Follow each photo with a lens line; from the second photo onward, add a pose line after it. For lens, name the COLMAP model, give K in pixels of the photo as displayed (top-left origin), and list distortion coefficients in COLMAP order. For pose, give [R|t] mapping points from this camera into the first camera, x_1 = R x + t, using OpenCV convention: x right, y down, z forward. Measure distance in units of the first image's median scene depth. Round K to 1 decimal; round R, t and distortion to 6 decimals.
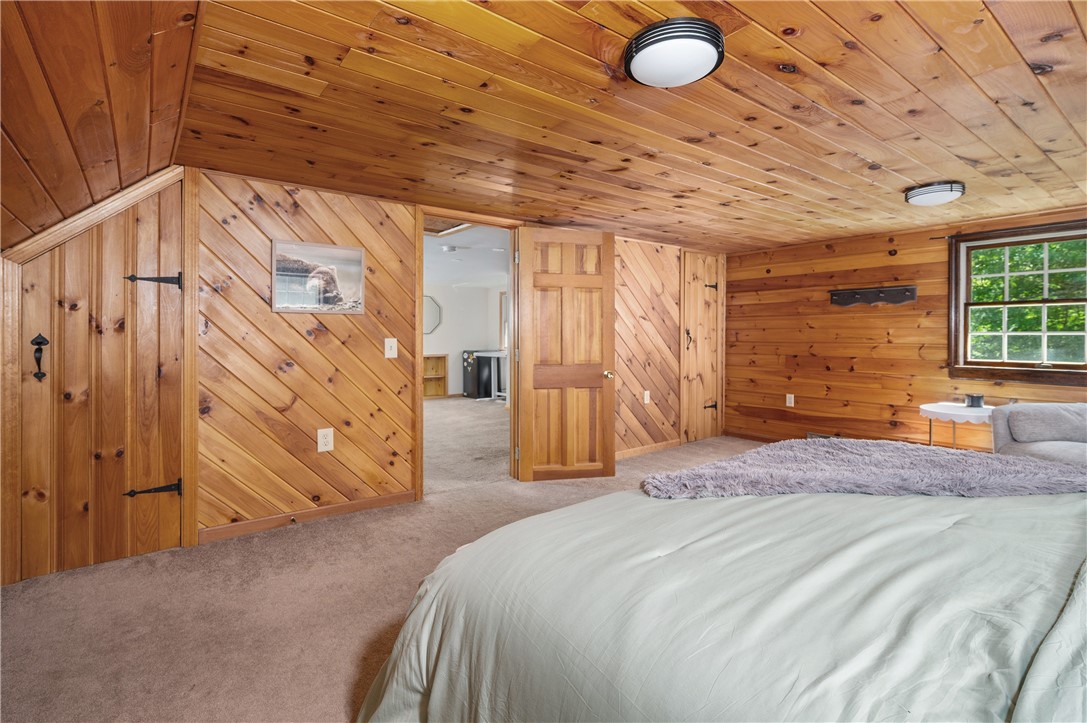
lens RADIAL K [[511.8, 0, 542.3], [0, 511.8, 342.9], [0, 0, 1]] dist [0.002885, 0.000504]
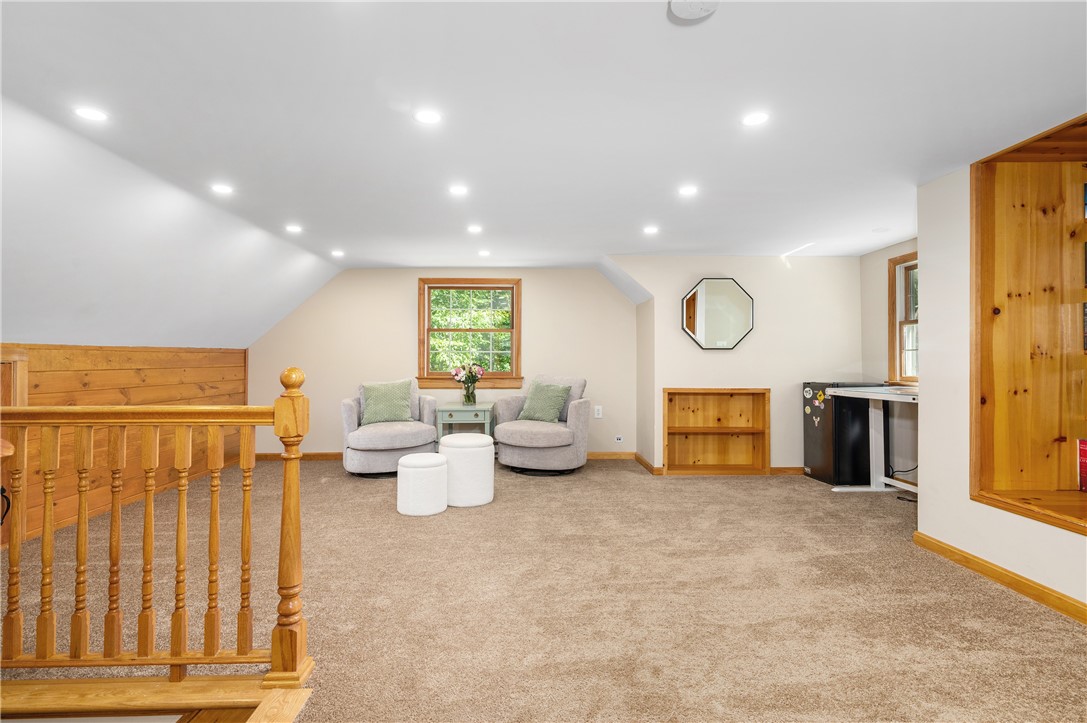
lens RADIAL K [[537.2, 0, 543.5], [0, 537.2, 361.5], [0, 0, 1]] dist [0.001463, 0.000188]
pose [[0.806851, -0.001347, -0.590753, -0.049061], [-0.003608, 0.999968, -0.007208, -0.001222], [0.590744, 0.007947, 0.806820, 0.428943]]
